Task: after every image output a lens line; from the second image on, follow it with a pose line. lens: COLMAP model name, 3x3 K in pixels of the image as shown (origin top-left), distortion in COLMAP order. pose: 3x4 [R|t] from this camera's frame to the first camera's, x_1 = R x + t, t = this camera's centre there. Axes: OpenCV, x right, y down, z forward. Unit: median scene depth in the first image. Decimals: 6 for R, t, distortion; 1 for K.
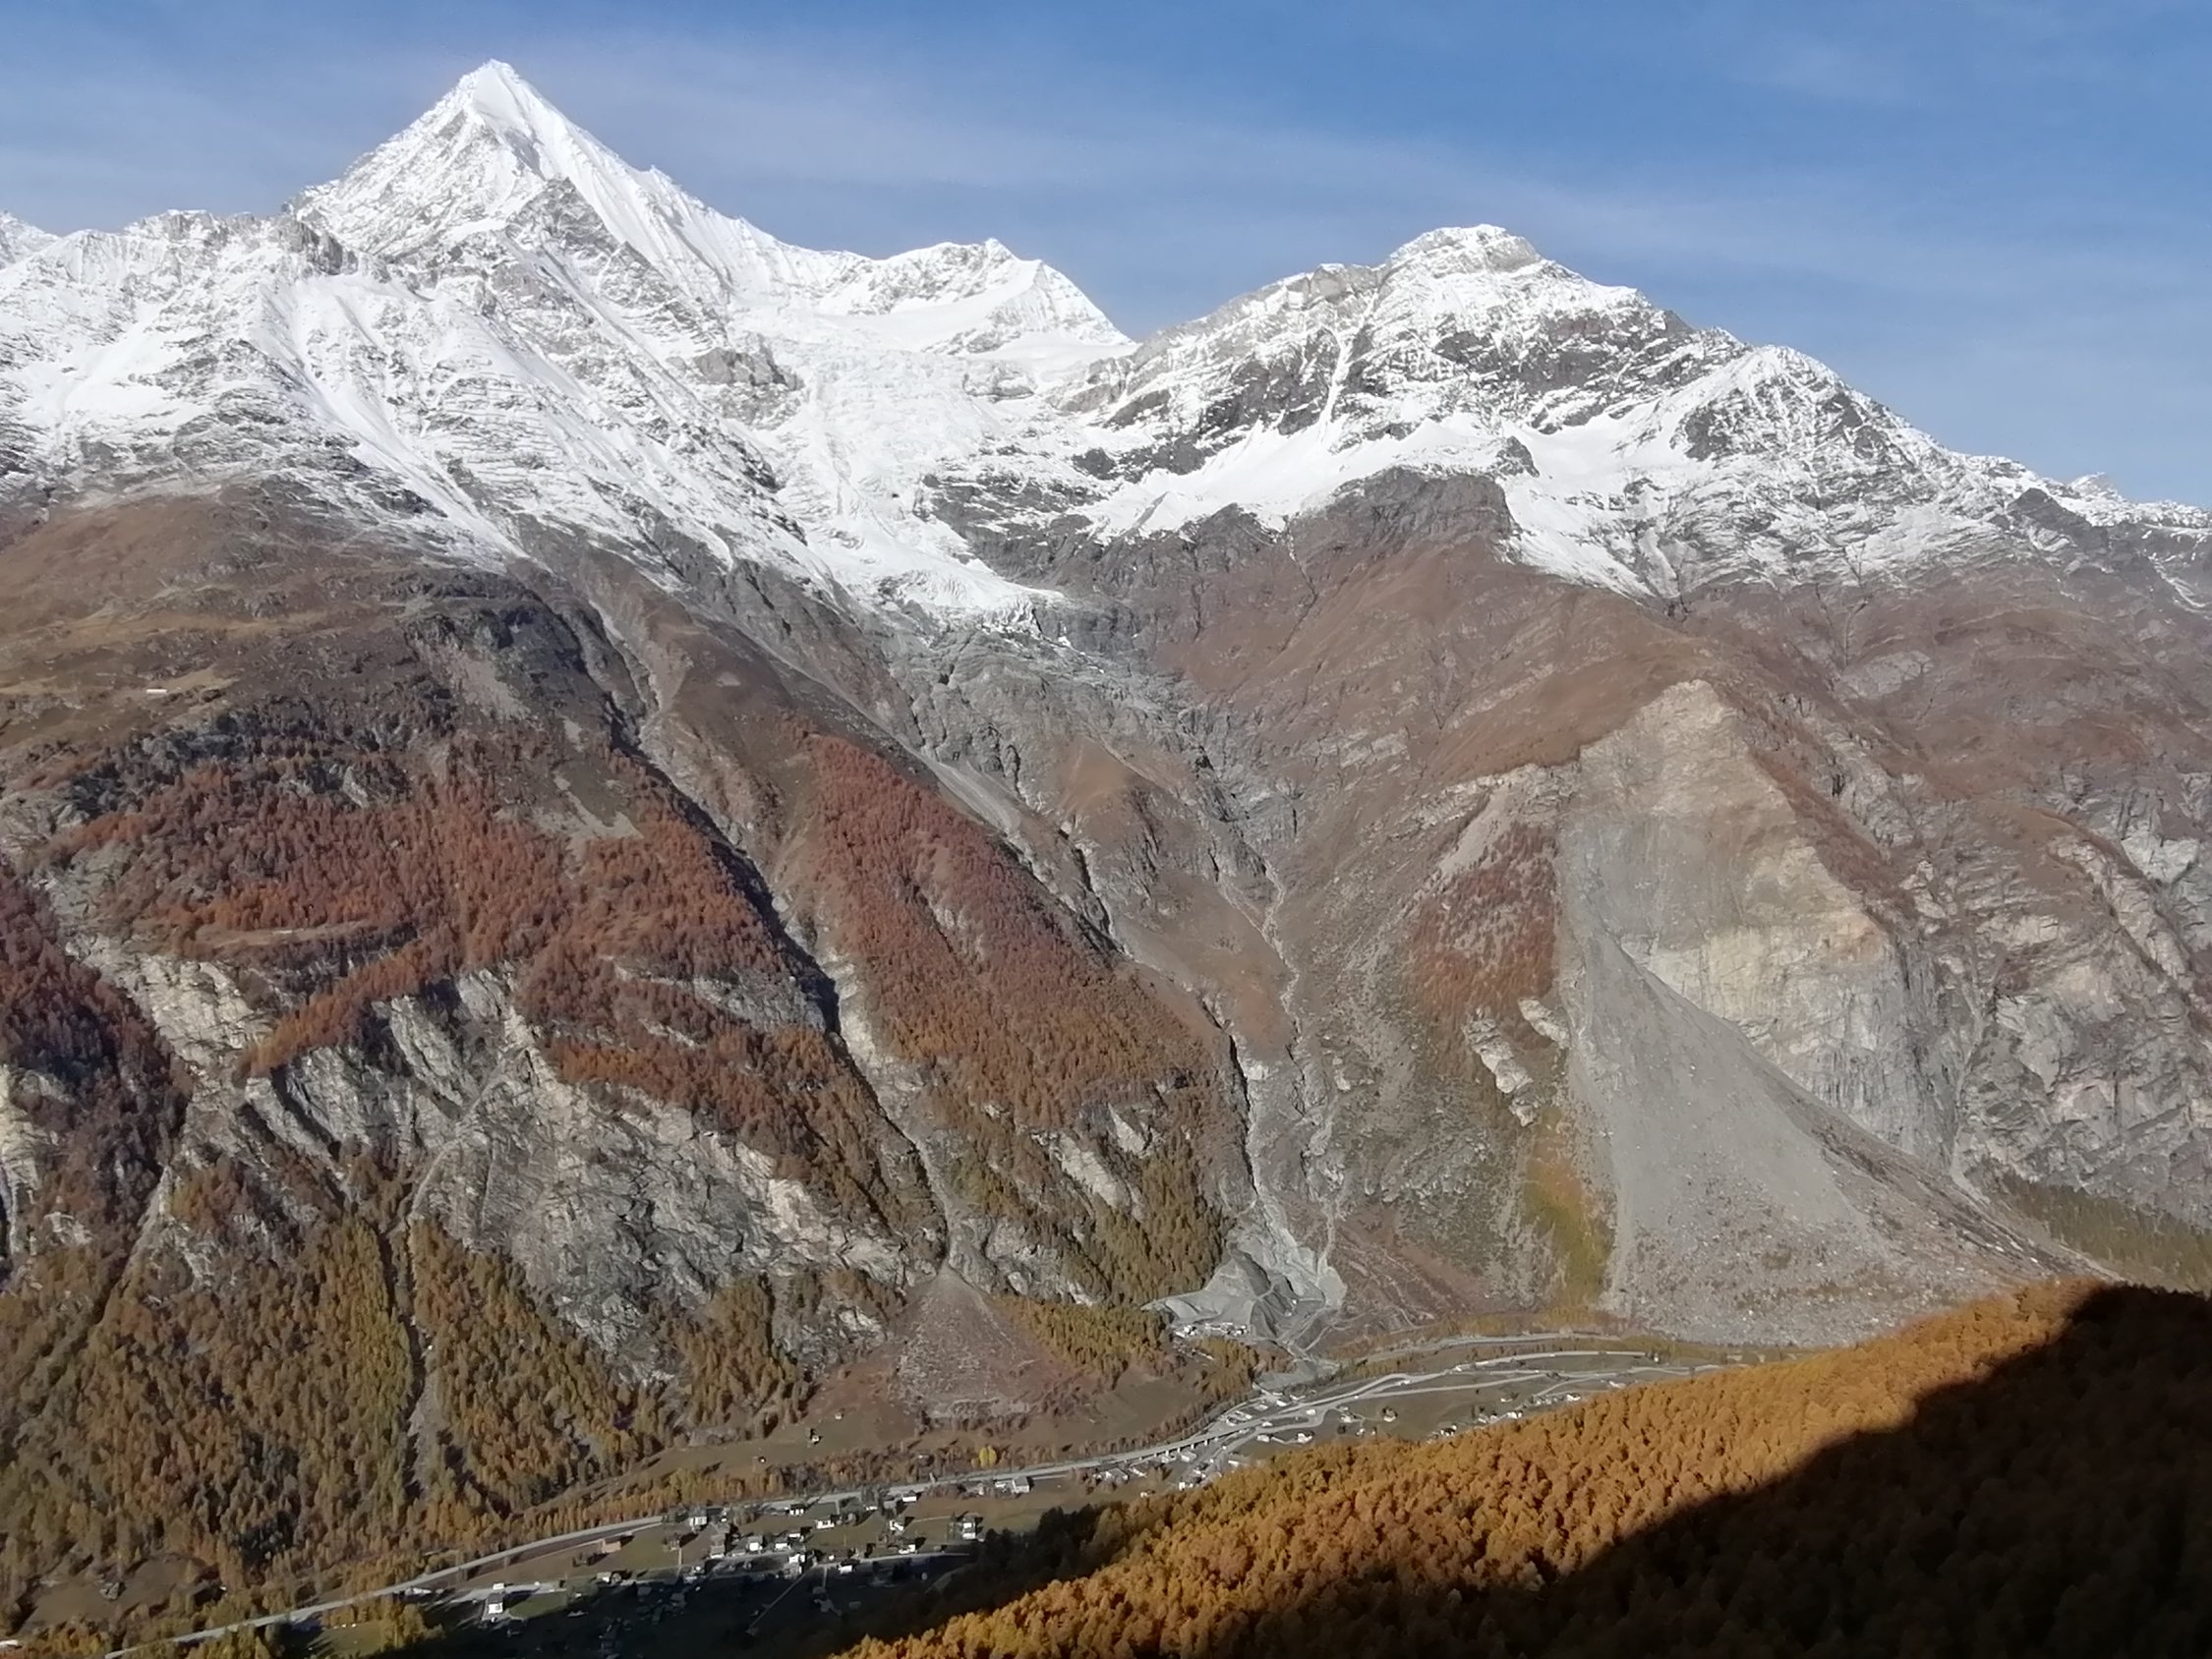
lens RADIAL K [[1672.8, 0, 1108.1], [0, 1672.8, 830.4], [0, 0, 1]] dist [-0.016506, -0.012647]
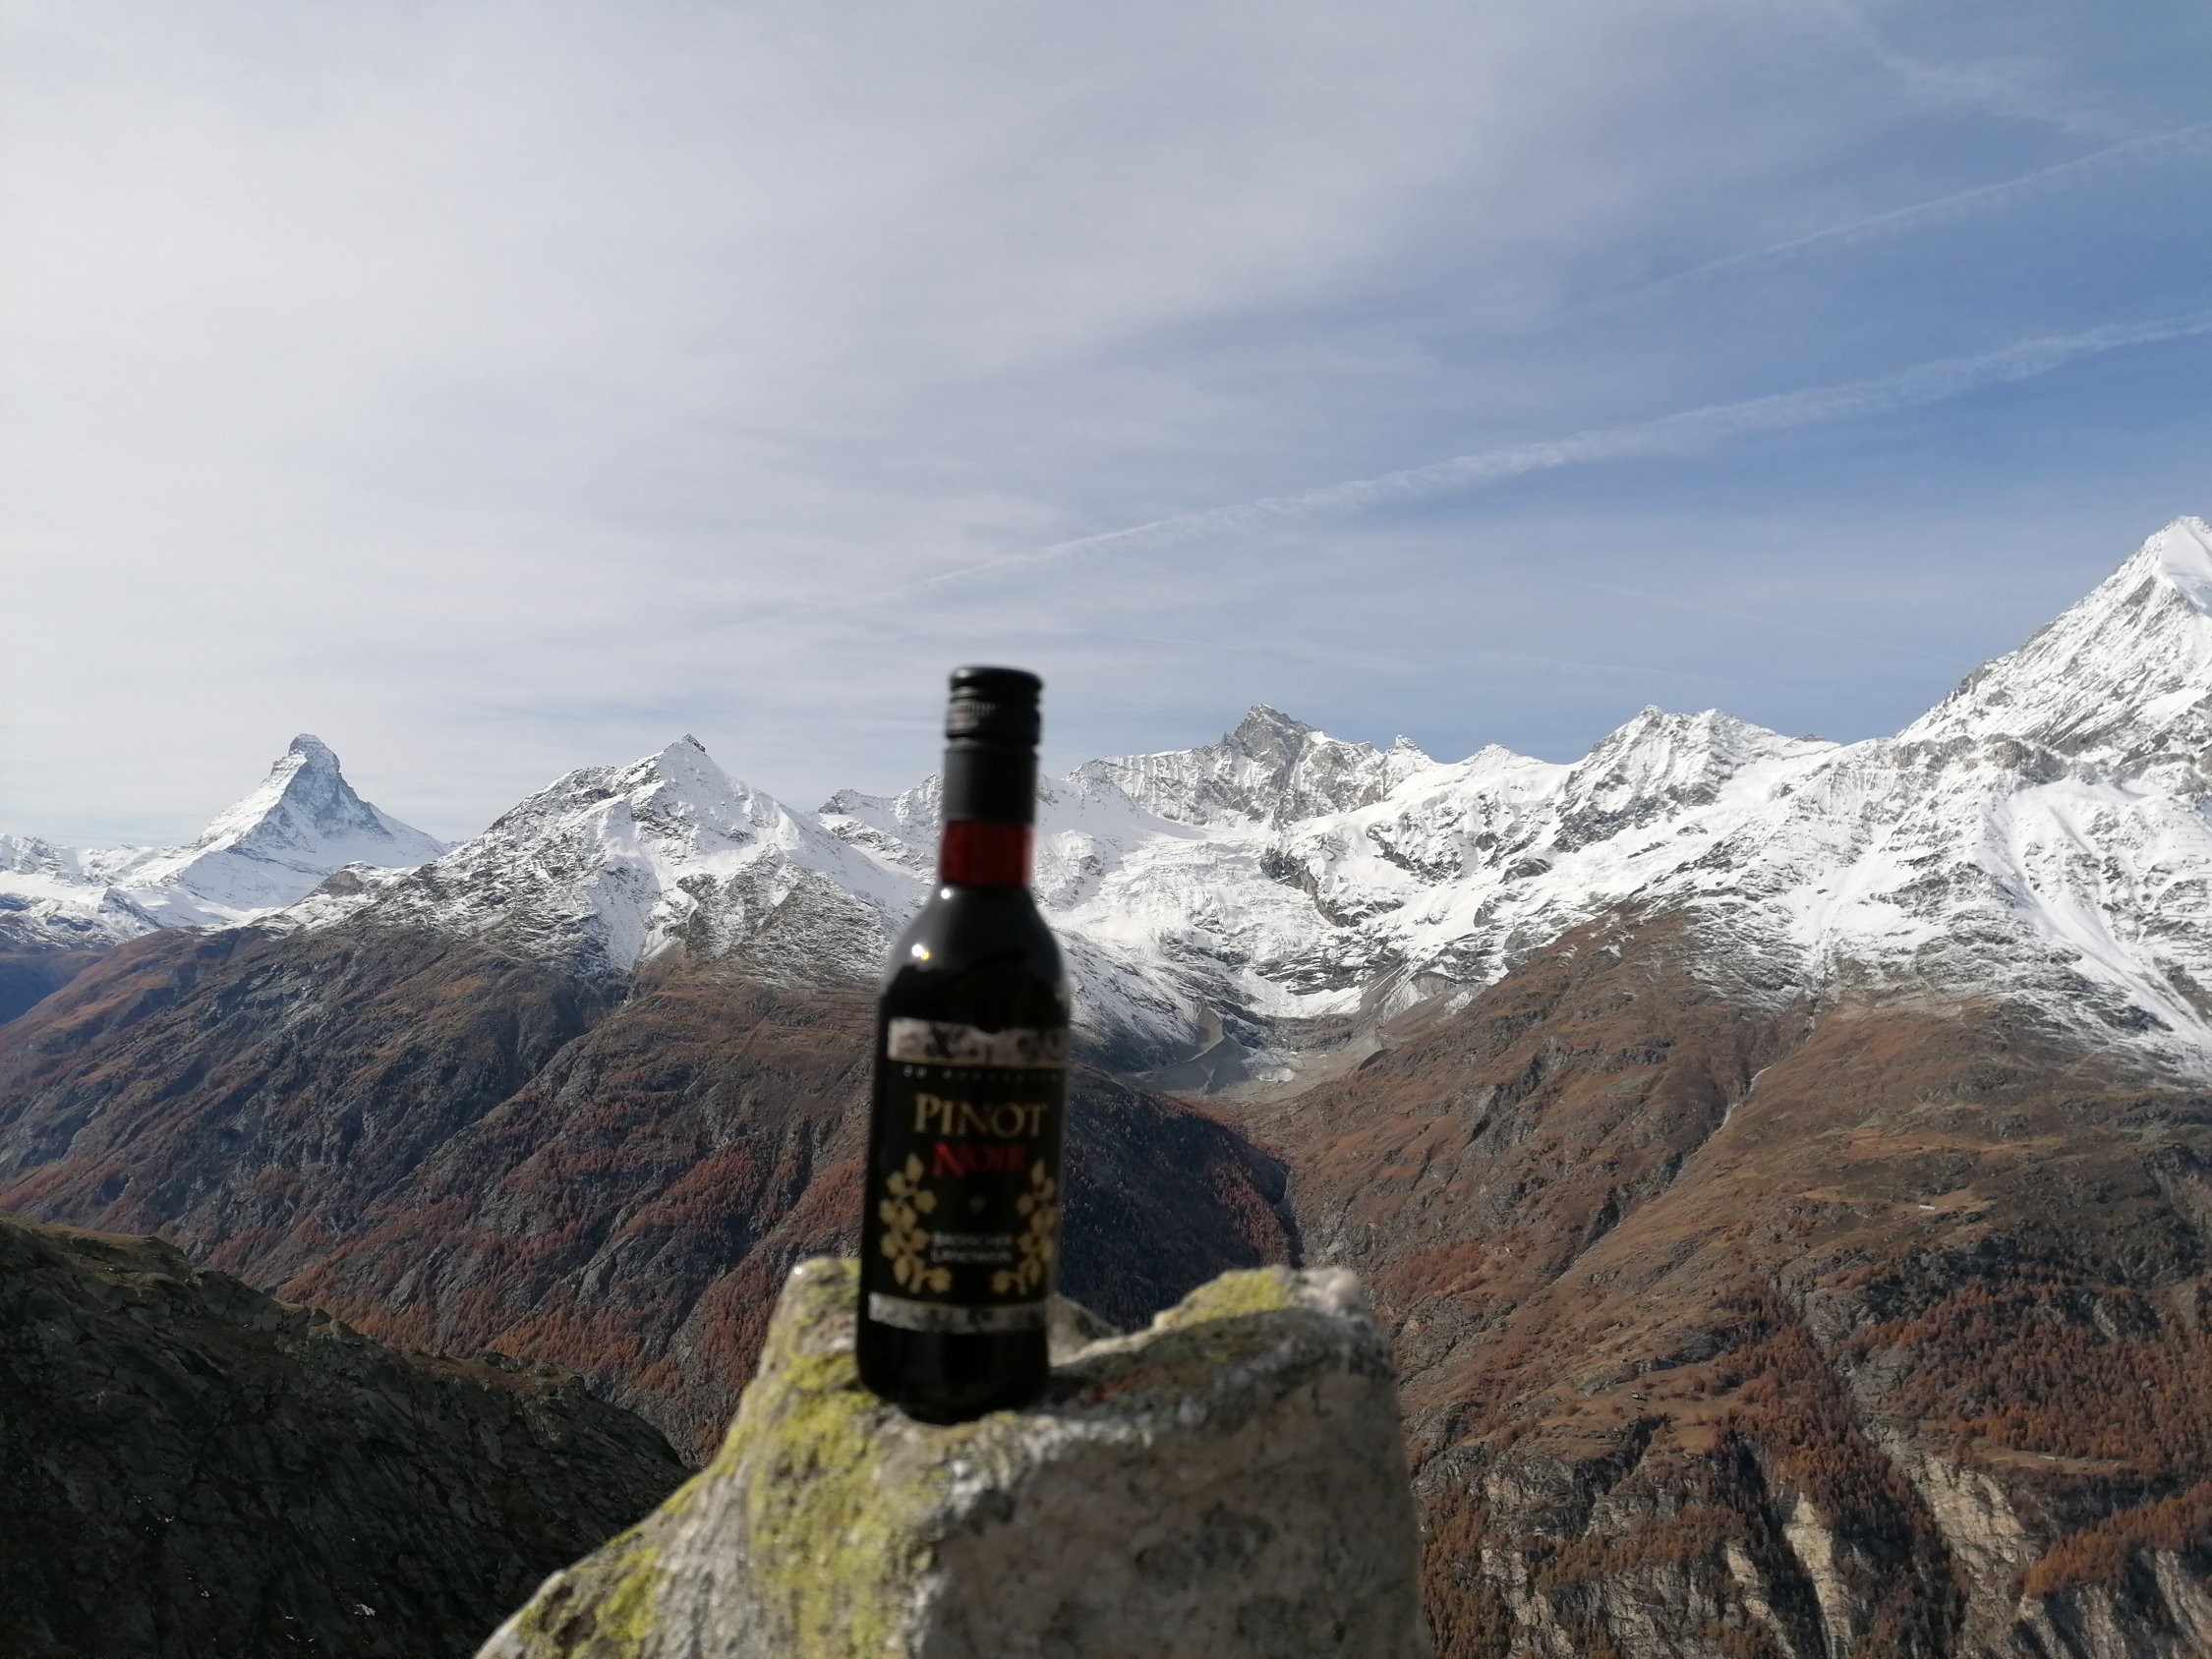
lens RADIAL K [[1623.0, 0, 1107.5], [0, 1623.0, 824.7], [0, 0, 1]] dist [0.014148, -0.009735]
pose [[0.617981, -0.043820, -0.784971, -0.004329], [-0.138796, 0.976682, -0.163792, -0.069113], [0.773845, 0.210171, 0.597489, -0.186603]]
